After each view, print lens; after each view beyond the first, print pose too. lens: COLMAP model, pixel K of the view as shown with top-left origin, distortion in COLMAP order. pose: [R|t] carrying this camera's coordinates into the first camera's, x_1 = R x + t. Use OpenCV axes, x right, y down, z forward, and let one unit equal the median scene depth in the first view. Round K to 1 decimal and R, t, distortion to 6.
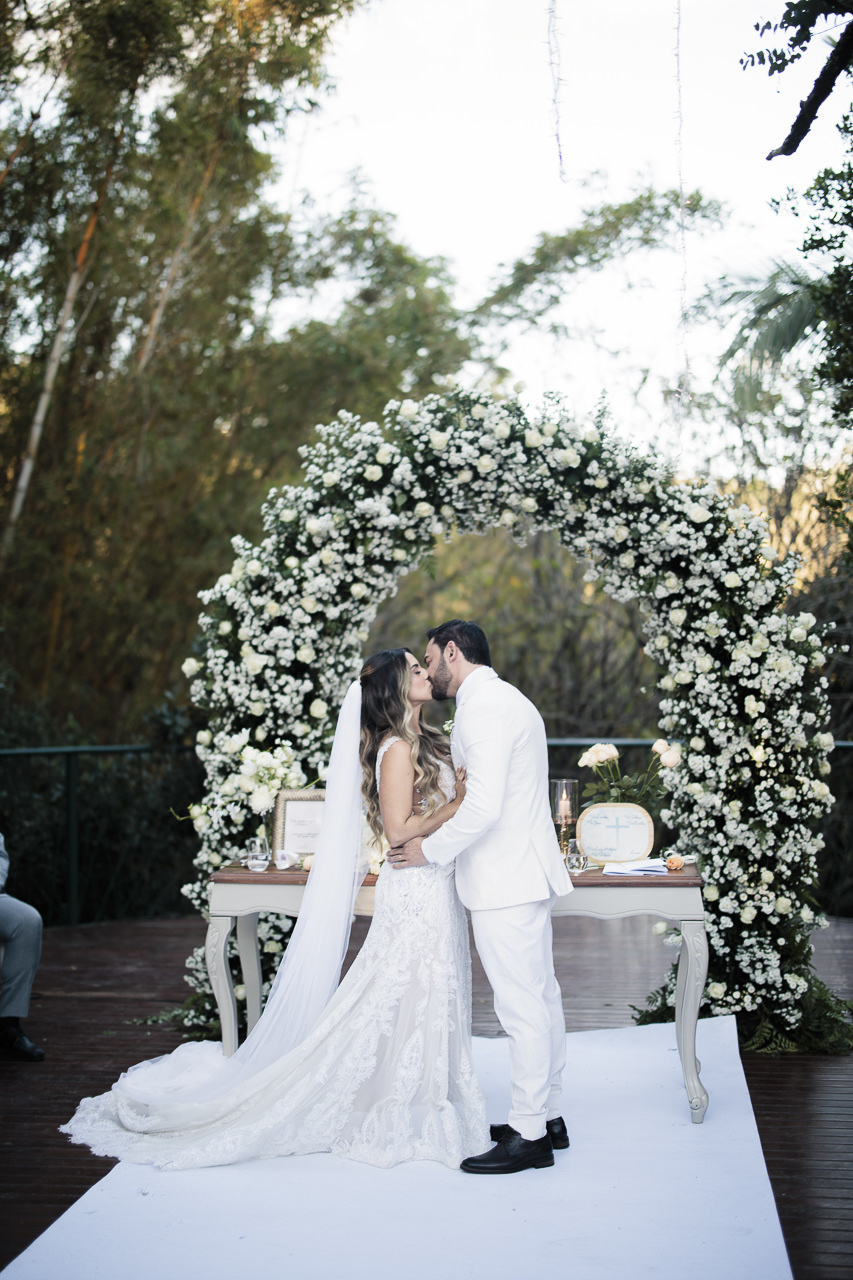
lens RADIAL K [[1786.2, 0, 462.4], [0, 1786.2, 645.3], [0, 0, 1]] dist [-0.067385, 0.000000]
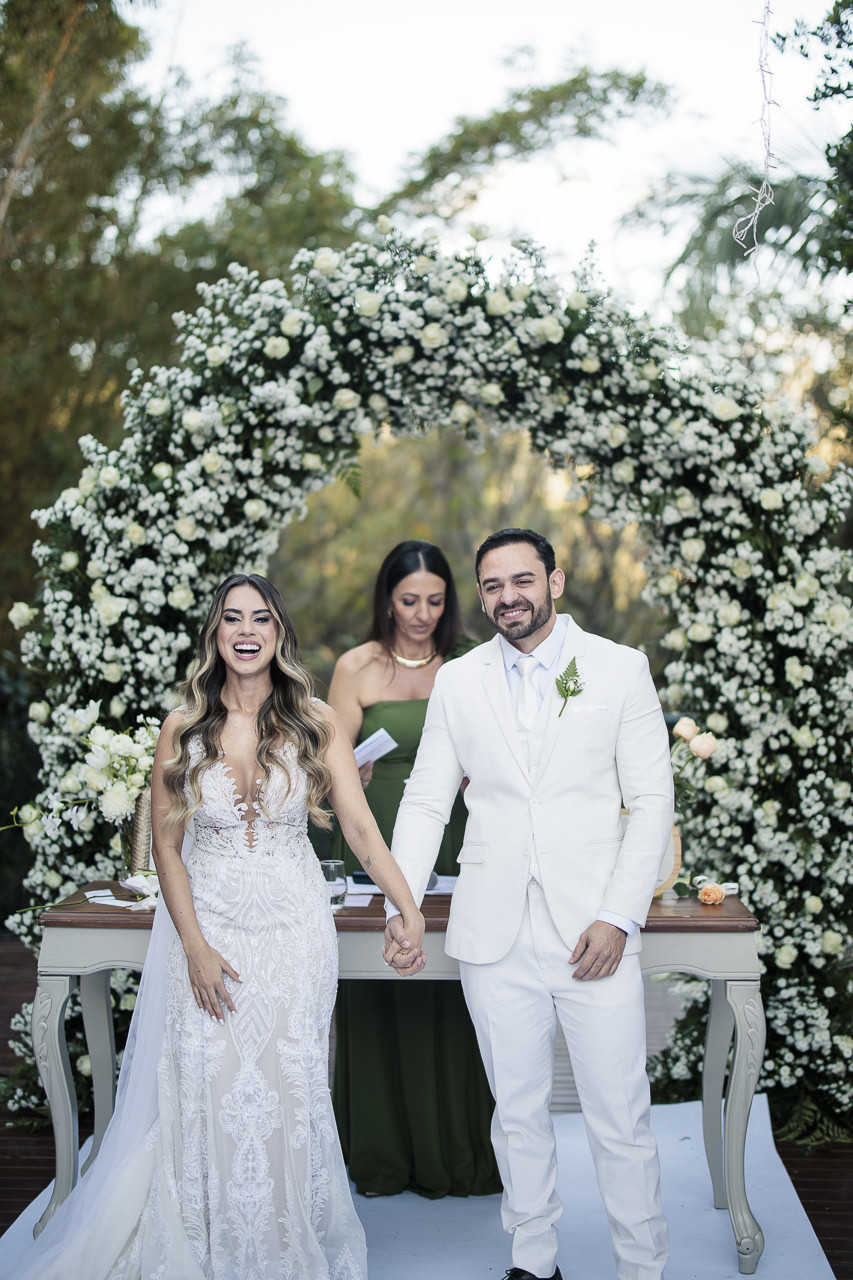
lens RADIAL K [[1907.8, 0, 465.9], [0, 1907.8, 595.0], [0, 0, 1]] dist [-0.076454, 0.000000]
pose [[0.997879, 0.007067, 0.064707, -0.022609], [-0.006616, 0.999952, -0.007193, 0.008857], [-0.064755, 0.006750, 0.997878, 0.224794]]
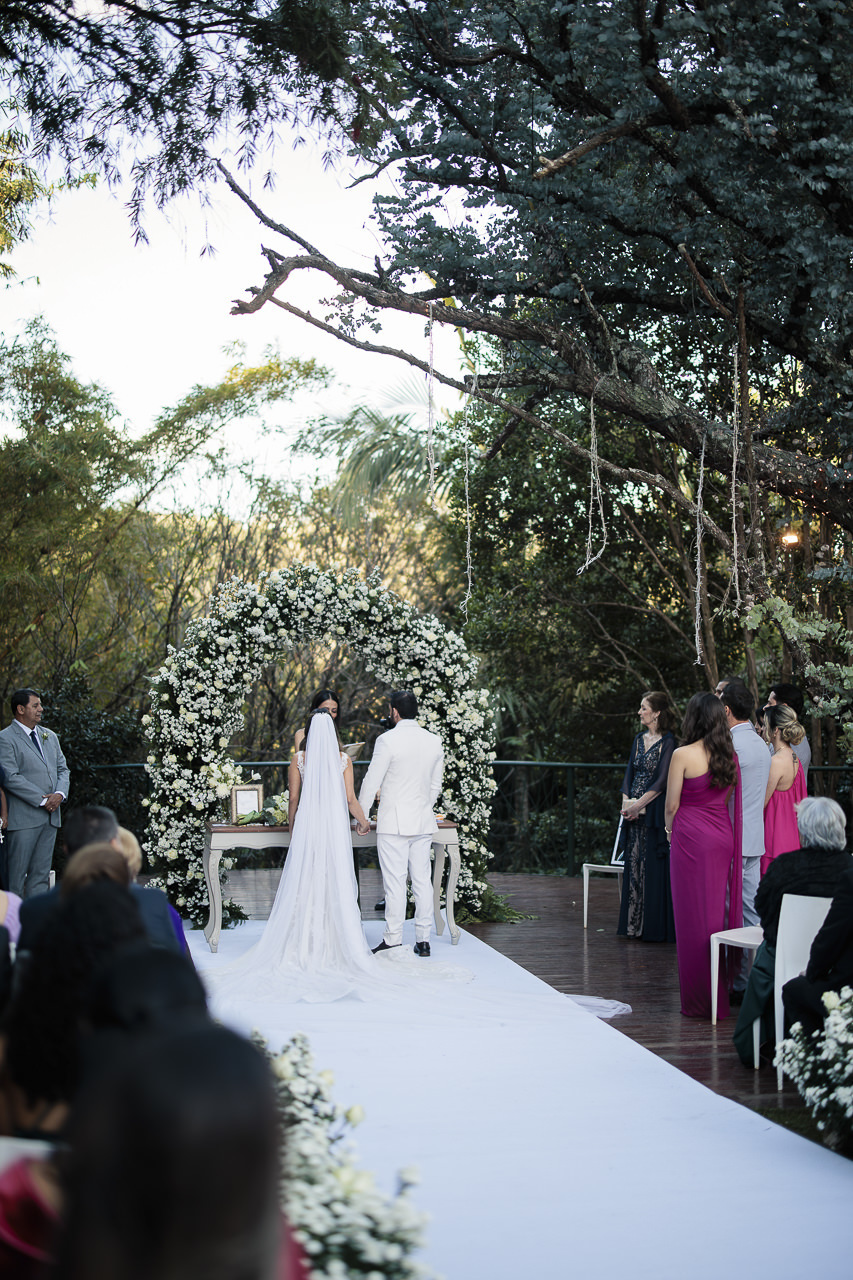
lens RADIAL K [[1786.2, 0, 412.4], [0, 1786.2, 658.4], [0, 0, 1]] dist [-0.067385, 0.000000]
pose [[0.962173, 0.002285, 0.272429, -0.390689], [0.000602, 0.999945, -0.010512, -0.030327], [-0.272438, 0.010279, 0.962119, -0.787645]]
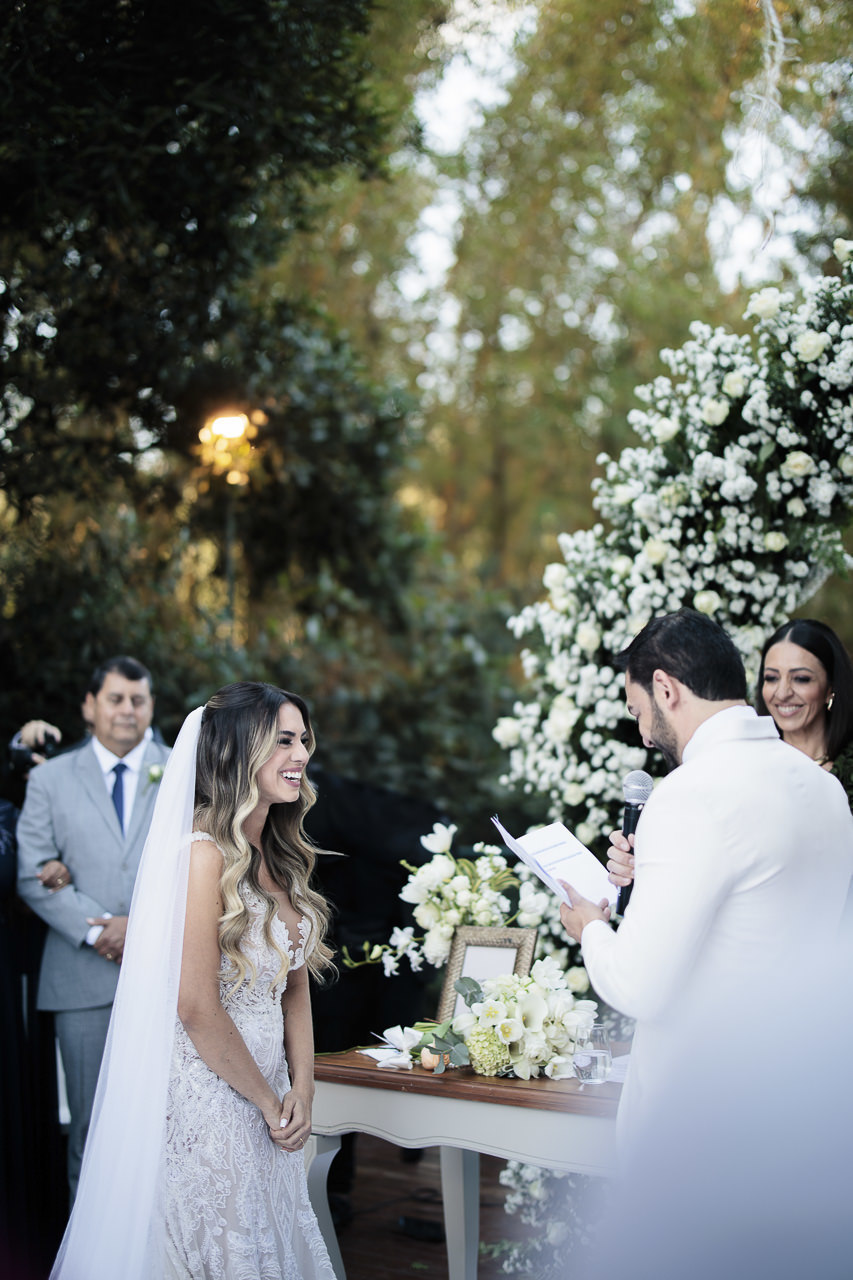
lens RADIAL K [[1895.3, 0, 425.9], [0, 1895.3, 628.5], [0, 0, 1]] dist [-0.040024, 0.000000]
pose [[0.830883, -0.045356, -0.554596, 0.226613], [0.018842, 0.998394, -0.053422, 0.011509], [0.556128, 0.033937, 0.830403, 0.400096]]
